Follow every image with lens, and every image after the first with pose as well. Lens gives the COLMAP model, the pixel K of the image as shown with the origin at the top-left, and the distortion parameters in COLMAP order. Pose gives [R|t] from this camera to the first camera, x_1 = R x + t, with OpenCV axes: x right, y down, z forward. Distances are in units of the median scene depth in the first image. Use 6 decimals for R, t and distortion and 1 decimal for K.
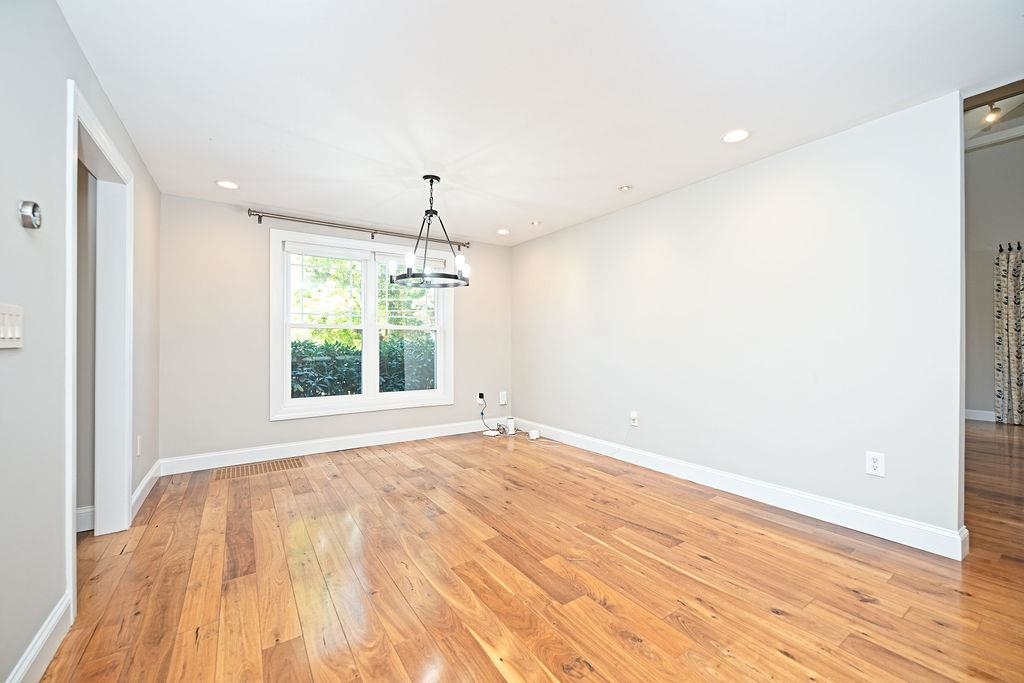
lens RADIAL K [[414.3, 0, 508.9], [0, 414.3, 344.2], [0, 0, 1]] dist [-0.000469, 0.003104]
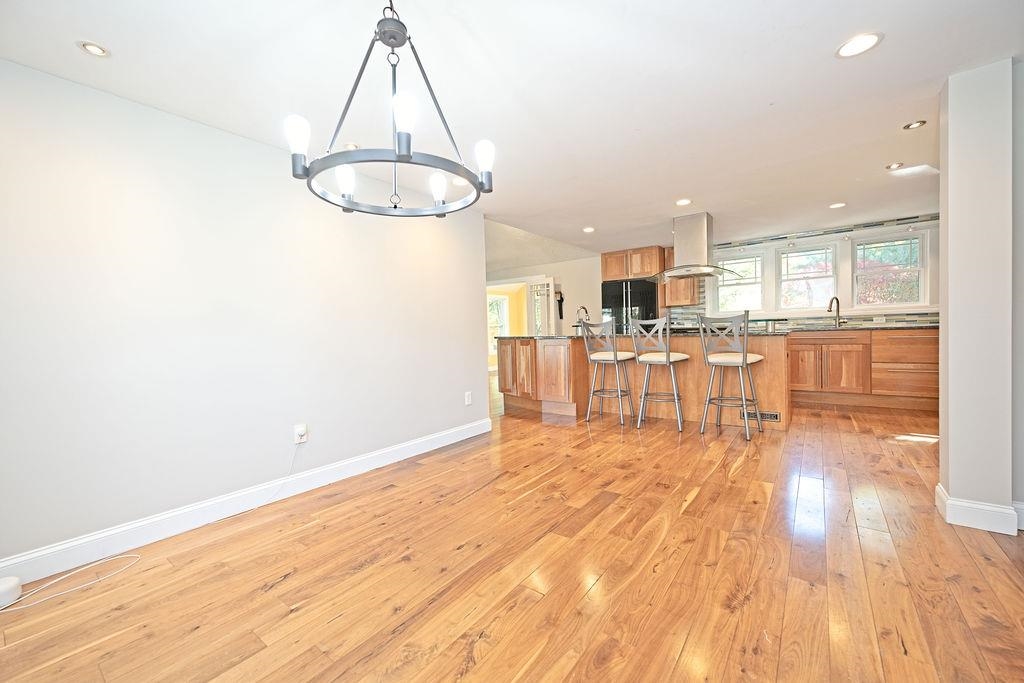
lens RADIAL K [[414.3, 0, 515.4], [0, 414.3, 344.3], [0, 0, 1]] dist [-0.000469, 0.003104]
pose [[-0.354425, -0.011752, 0.935011, -0.830725], [0.027919, 0.999342, 0.023143, 0.011557], [-0.934668, 0.034307, -0.353864, 1.341469]]
